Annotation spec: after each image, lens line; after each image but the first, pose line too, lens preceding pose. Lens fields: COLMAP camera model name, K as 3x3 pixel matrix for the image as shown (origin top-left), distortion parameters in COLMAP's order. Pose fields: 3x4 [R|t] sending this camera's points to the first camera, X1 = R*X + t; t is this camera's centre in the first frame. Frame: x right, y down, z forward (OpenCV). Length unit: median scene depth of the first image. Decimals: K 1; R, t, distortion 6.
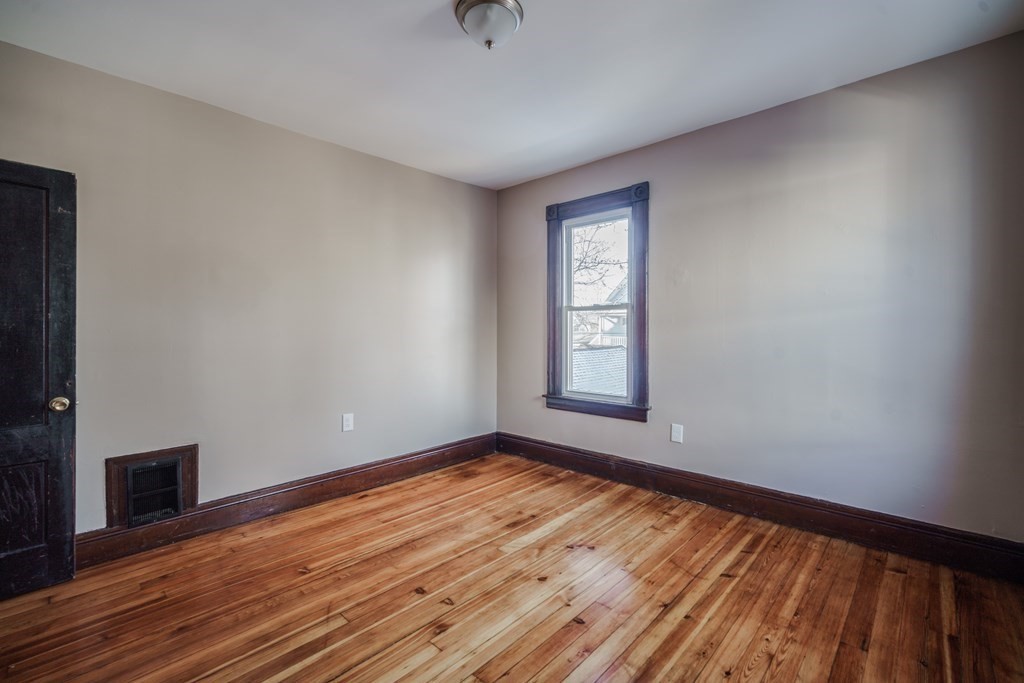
lens RADIAL K [[448.9, 0, 512.5], [0, 448.9, 331.6], [0, 0, 1]] dist [0.000261, -0.000812]
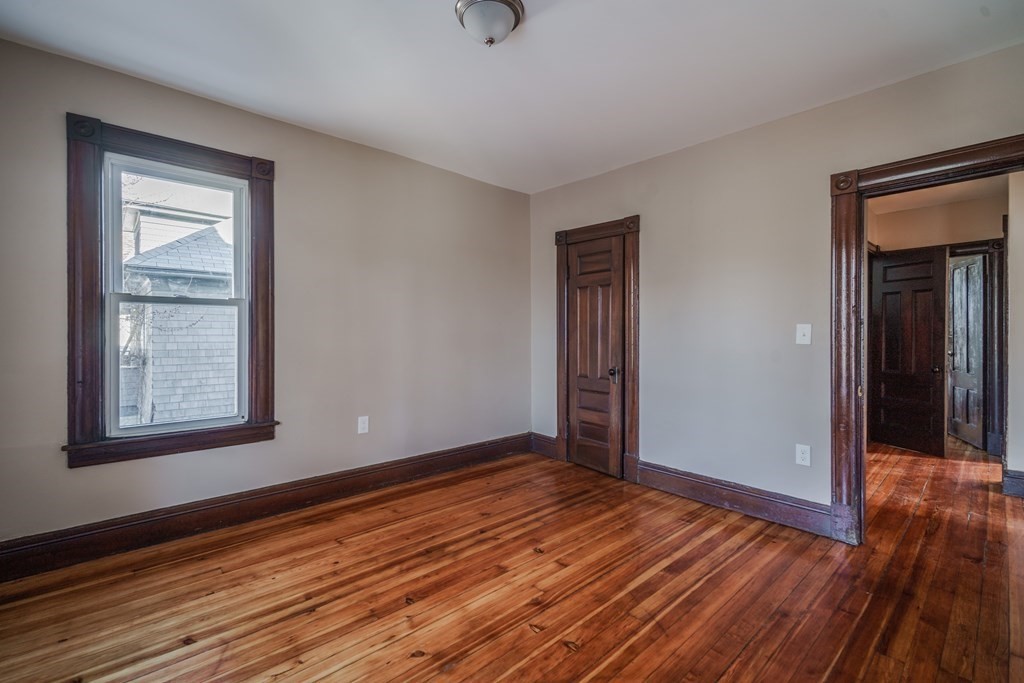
lens RADIAL K [[448.9, 0, 512.5], [0, 448.9, 331.6], [0, 0, 1]] dist [0.000261, -0.000812]
pose [[-0.996991, 0.003534, 0.077439, -0.151499], [0.003392, 0.999992, -0.001974, 0.002072], [-0.077445, -0.001706, -0.996995, 1.703631]]
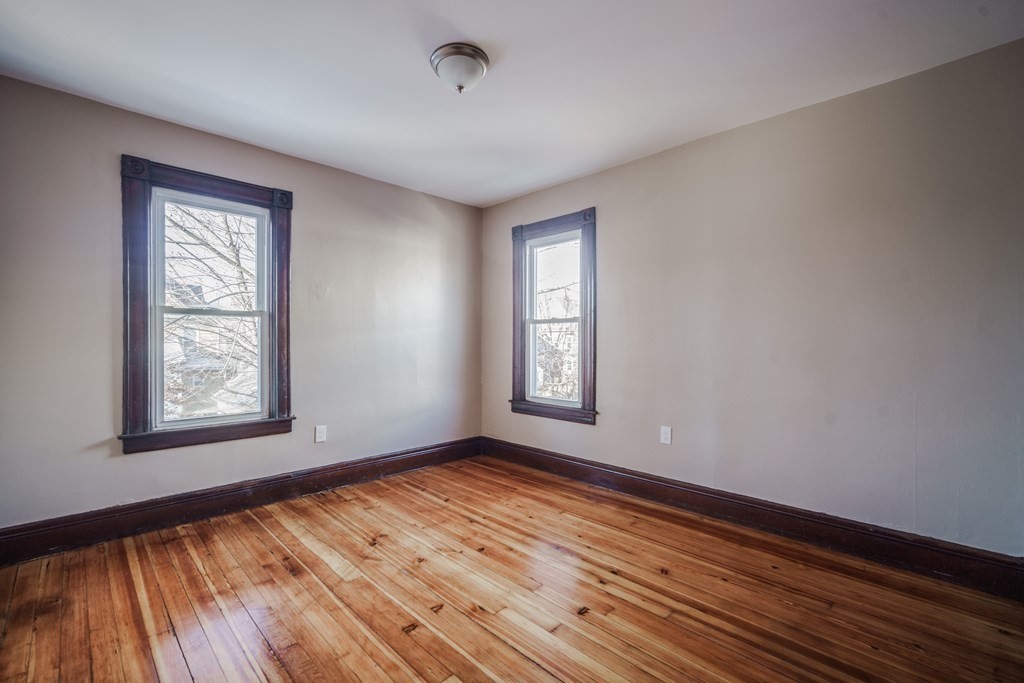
lens RADIAL K [[445.3, 0, 506.8], [0, 445.3, 342.4], [0, 0, 1]] dist [-0.000605, -0.000311]
pose [[0.039652, 0.002627, 0.999210, -1.013369], [0.001094, 0.999996, -0.002672, 0.007697], [-0.999213, 0.001199, 0.039648, 0.716986]]
